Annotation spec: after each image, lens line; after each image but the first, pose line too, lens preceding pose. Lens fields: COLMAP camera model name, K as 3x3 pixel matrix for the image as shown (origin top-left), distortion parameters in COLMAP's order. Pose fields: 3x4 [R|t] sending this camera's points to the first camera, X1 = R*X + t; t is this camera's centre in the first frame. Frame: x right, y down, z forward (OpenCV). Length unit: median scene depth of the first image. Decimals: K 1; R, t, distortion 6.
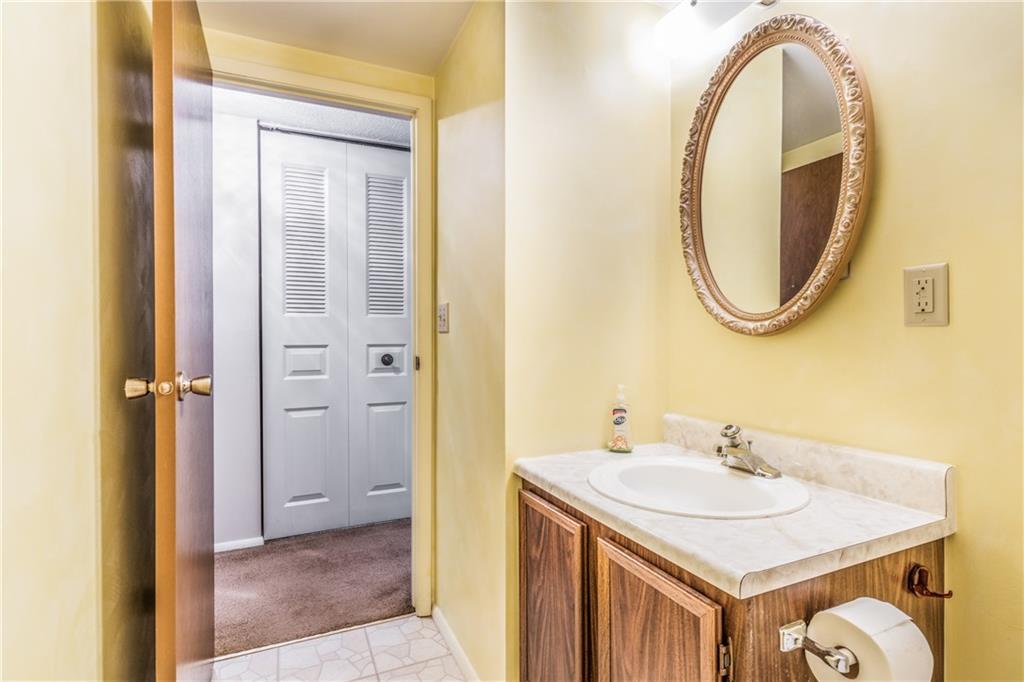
lens RADIAL K [[506.4, 0, 509.6], [0, 506.4, 338.8], [0, 0, 1]] dist [0.000608, 0.000069]
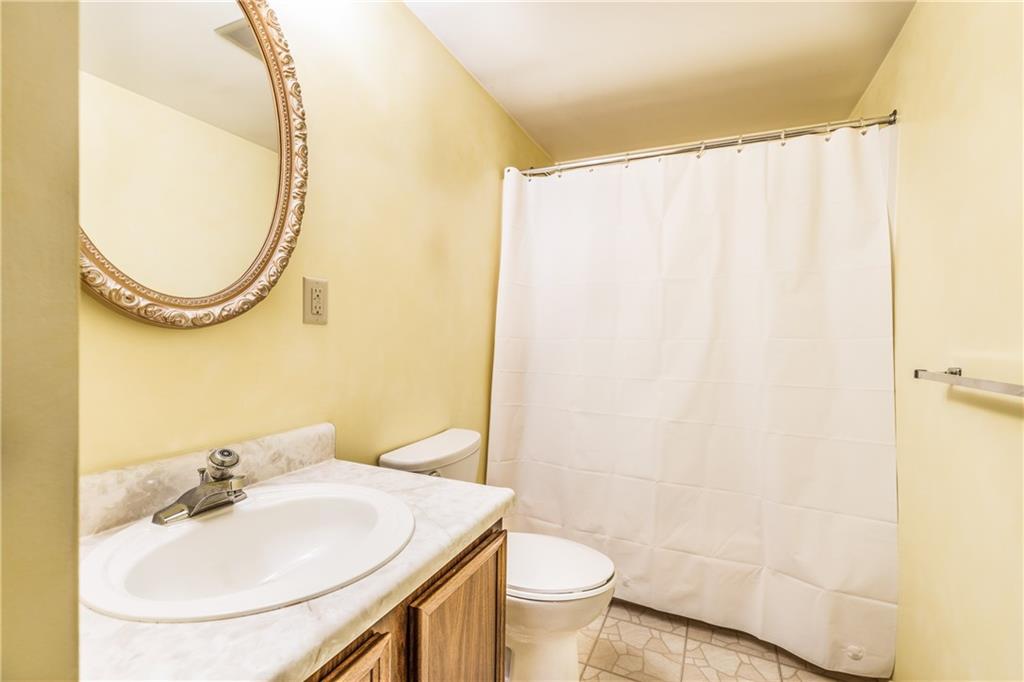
lens RADIAL K [[453.1, 0, 508.9], [0, 453.1, 337.1], [0, 0, 1]] dist [-0.000152, 0.000019]
pose [[-0.640796, -0.007015, 0.767679, -0.388224], [-0.010103, 0.999949, 0.000704, 0.002732], [-0.767645, -0.007305, -0.640834, 1.281321]]
